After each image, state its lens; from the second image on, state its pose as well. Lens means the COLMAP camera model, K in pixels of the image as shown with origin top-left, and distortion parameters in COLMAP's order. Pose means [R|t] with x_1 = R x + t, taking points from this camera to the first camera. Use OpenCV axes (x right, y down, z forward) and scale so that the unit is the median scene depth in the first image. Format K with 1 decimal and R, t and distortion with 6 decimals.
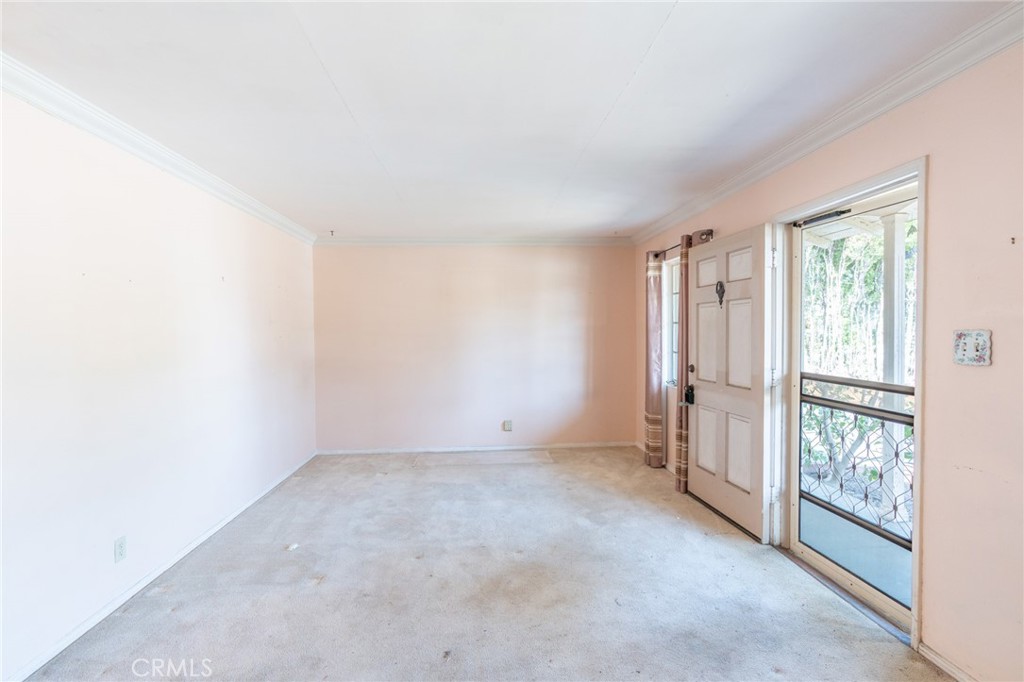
lens RADIAL K [[458.4, 0, 508.6], [0, 458.4, 341.3], [0, 0, 1]] dist [-0.013349, 0.005017]
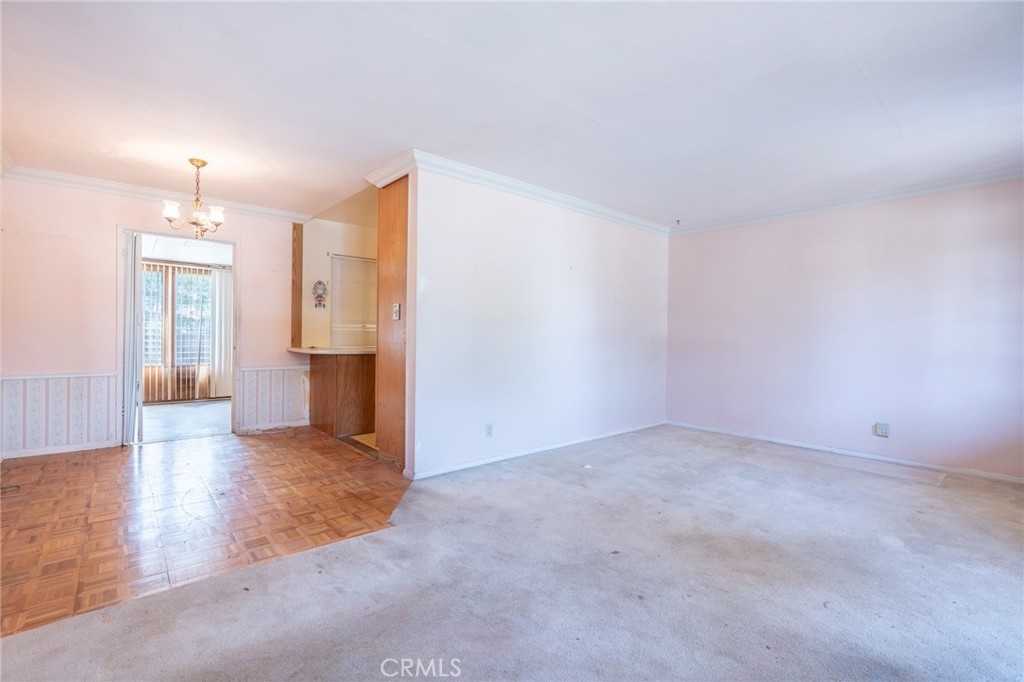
lens RADIAL K [[458.4, 0, 509.1], [0, 458.4, 340.4], [0, 0, 1]] dist [-0.013349, 0.005017]
pose [[0.596589, 0.028708, -0.802034, 0.378458], [-0.039722, 0.999191, 0.006219, 0.082335], [0.801564, 0.028148, 0.597247, 0.032057]]
